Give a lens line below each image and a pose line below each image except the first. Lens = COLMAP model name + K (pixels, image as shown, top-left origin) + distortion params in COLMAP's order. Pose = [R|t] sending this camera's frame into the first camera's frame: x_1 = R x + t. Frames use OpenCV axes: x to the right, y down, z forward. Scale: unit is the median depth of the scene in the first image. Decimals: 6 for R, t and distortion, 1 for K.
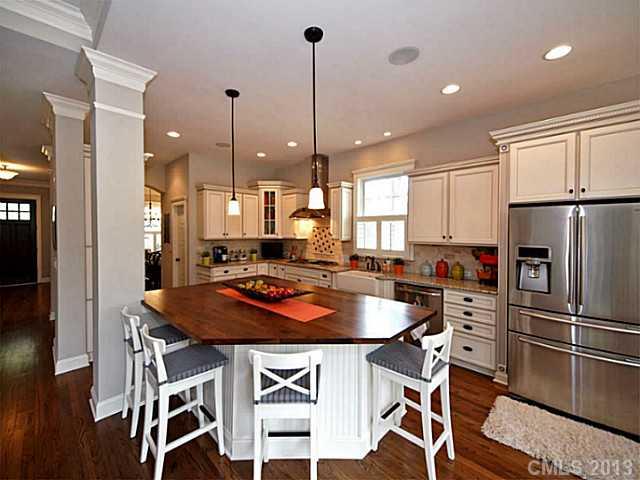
lens RADIAL K [[262.8, 0, 321.8], [0, 262.8, 237.6], [0, 0, 1]] dist [0.026168, -0.000018]
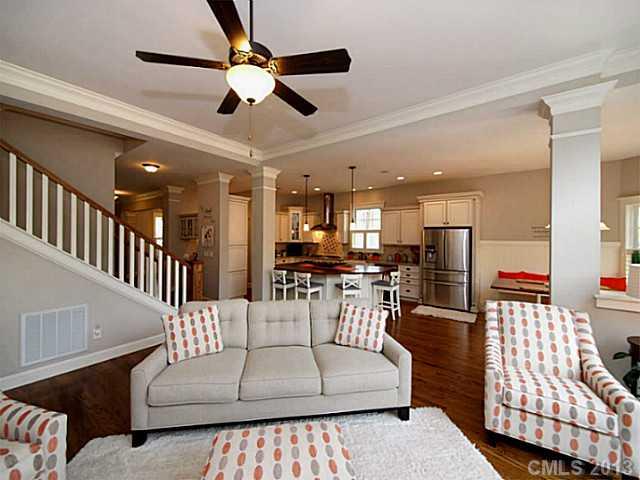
lens RADIAL K [[262.8, 0, 319.0], [0, 262.8, 239.5], [0, 0, 1]] dist [0.026168, -0.000018]
pose [[0.991146, 0.004628, 0.132697, -0.360979], [-0.002021, 0.999802, -0.019777, 0.021030], [-0.132762, 0.019333, 0.990959, -0.814771]]
